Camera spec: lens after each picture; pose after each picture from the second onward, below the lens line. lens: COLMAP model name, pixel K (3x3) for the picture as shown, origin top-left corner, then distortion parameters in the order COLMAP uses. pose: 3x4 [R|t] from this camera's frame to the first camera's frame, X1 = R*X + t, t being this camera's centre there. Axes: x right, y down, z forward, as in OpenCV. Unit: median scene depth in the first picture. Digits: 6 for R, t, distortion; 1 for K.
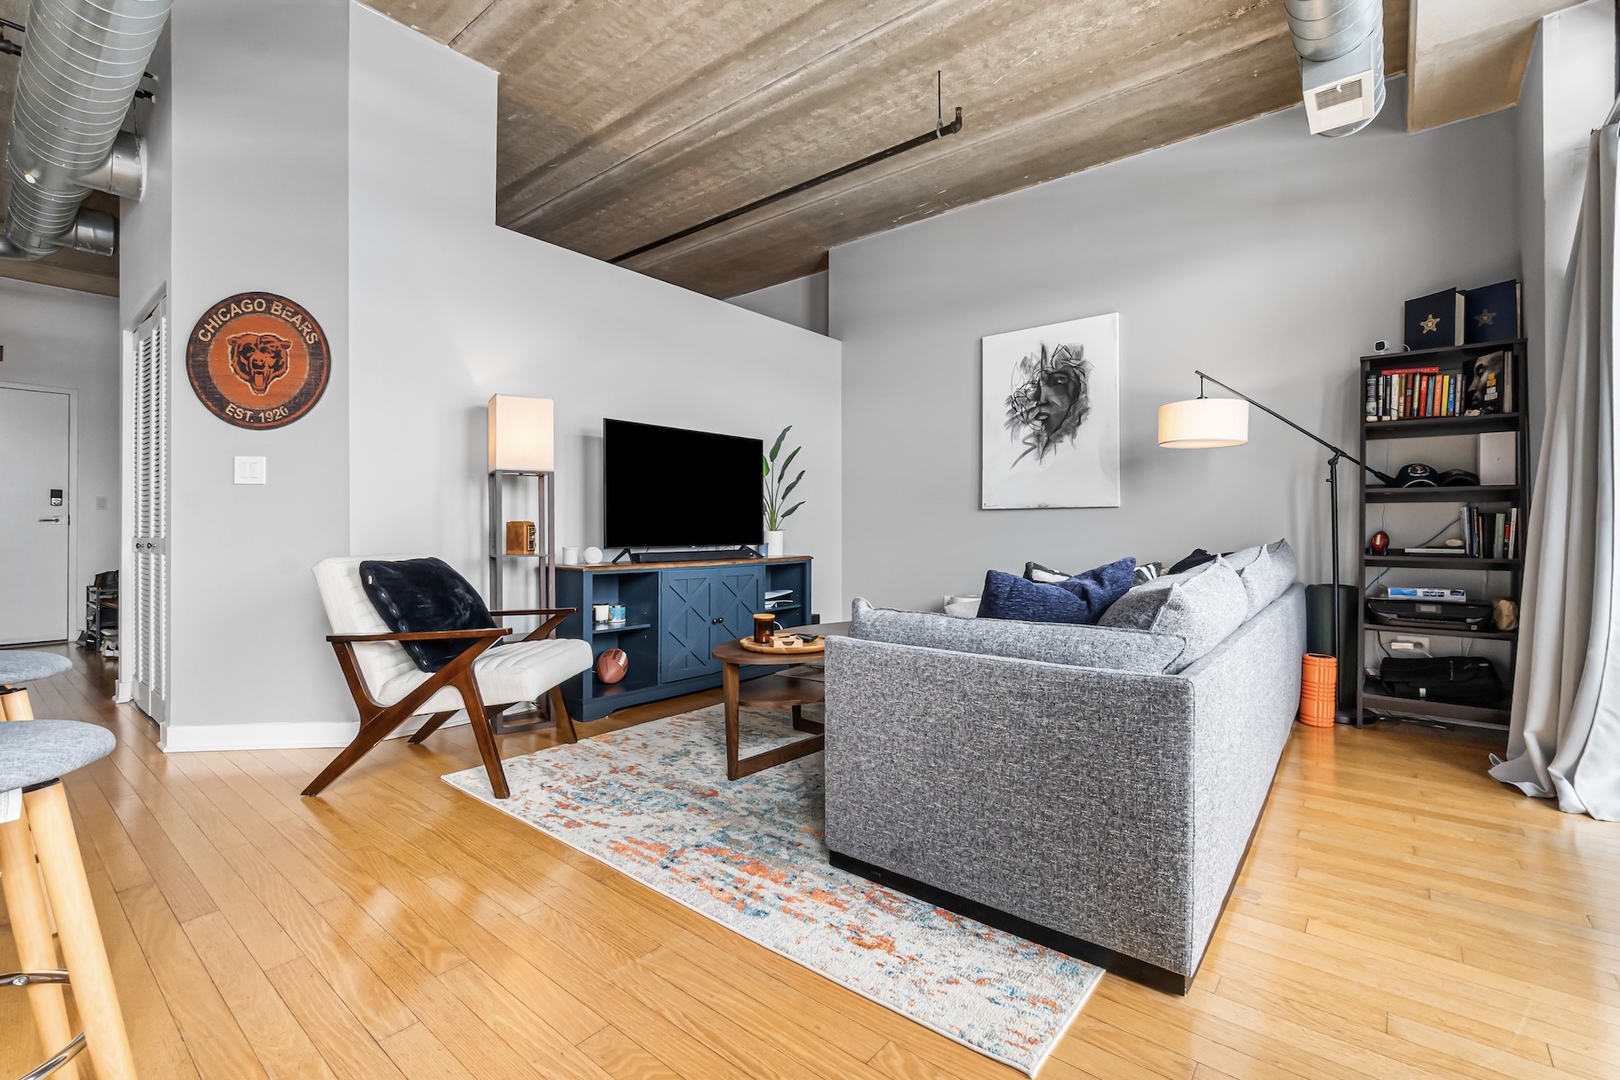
lens RADIAL K [[704.1, 0, 806.8], [0, 704.1, 532.8], [0, 0, 1]] dist [-0.000554, 0.000142]
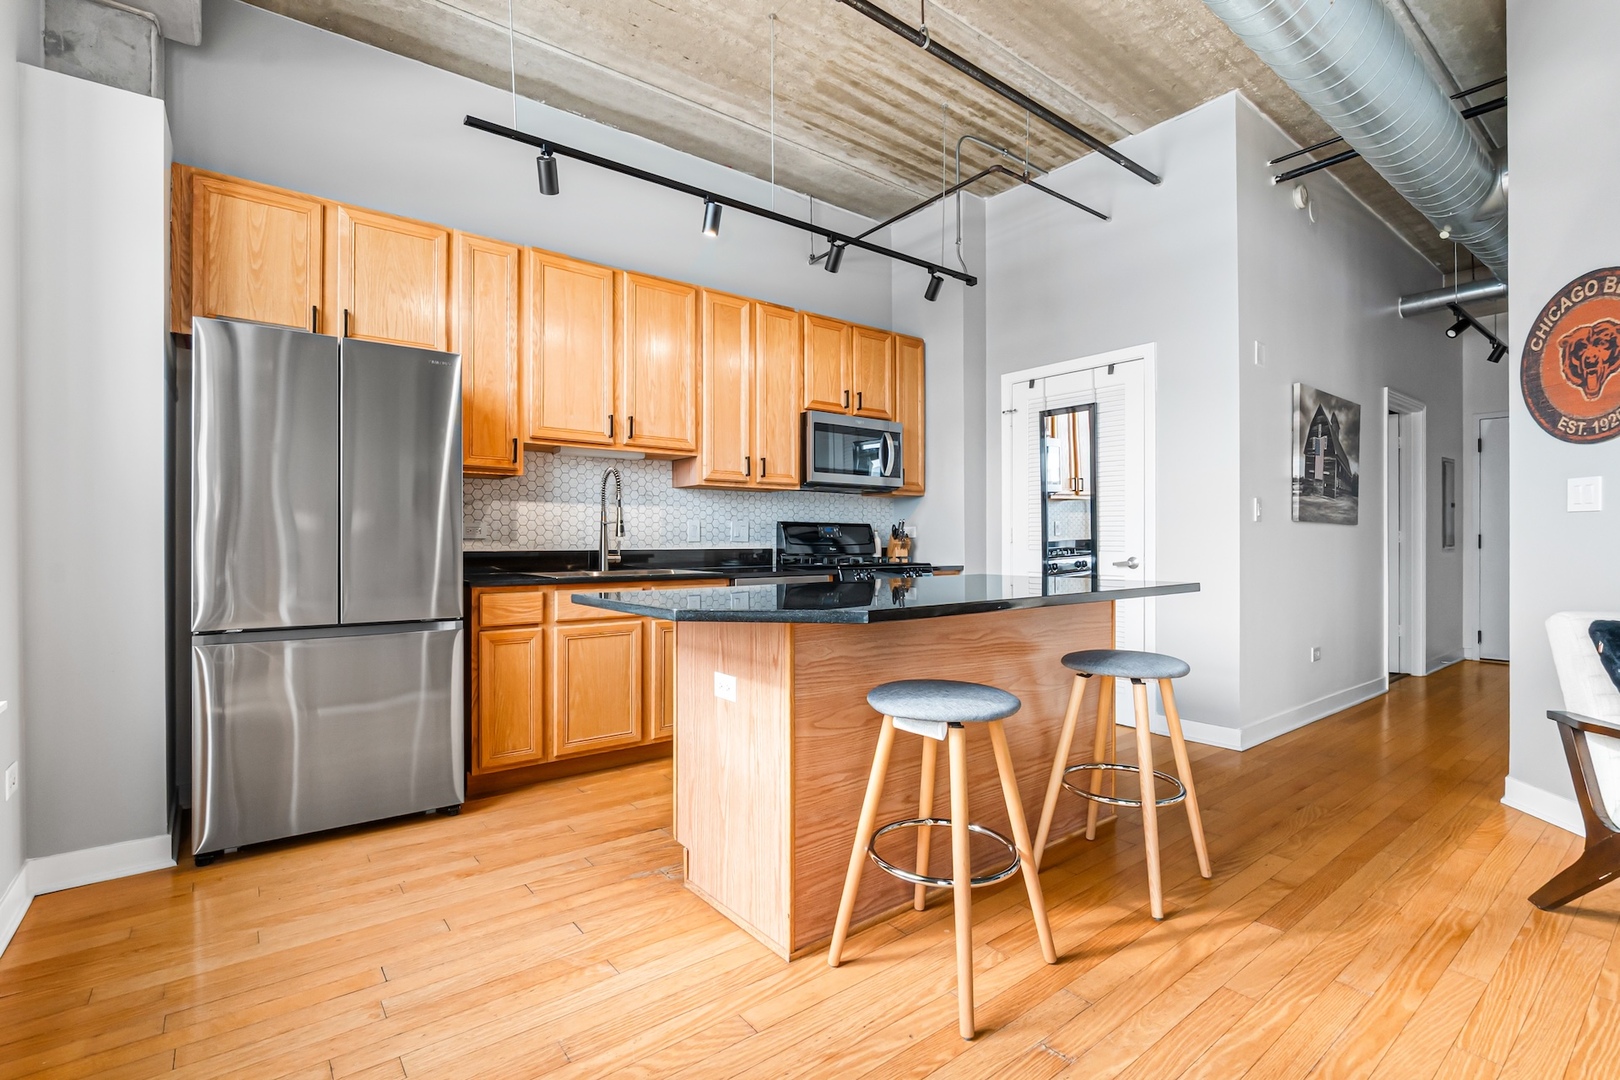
lens RADIAL K [[744.4, 0, 815.1], [0, 744.4, 535.6], [0, 0, 1]] dist [0.001462, 0.000373]
pose [[-0.226446, 0.001480, -0.974023, 0.251752], [-0.005051, 0.999984, 0.002694, -0.039272], [0.974011, 0.005530, -0.226435, 0.331875]]
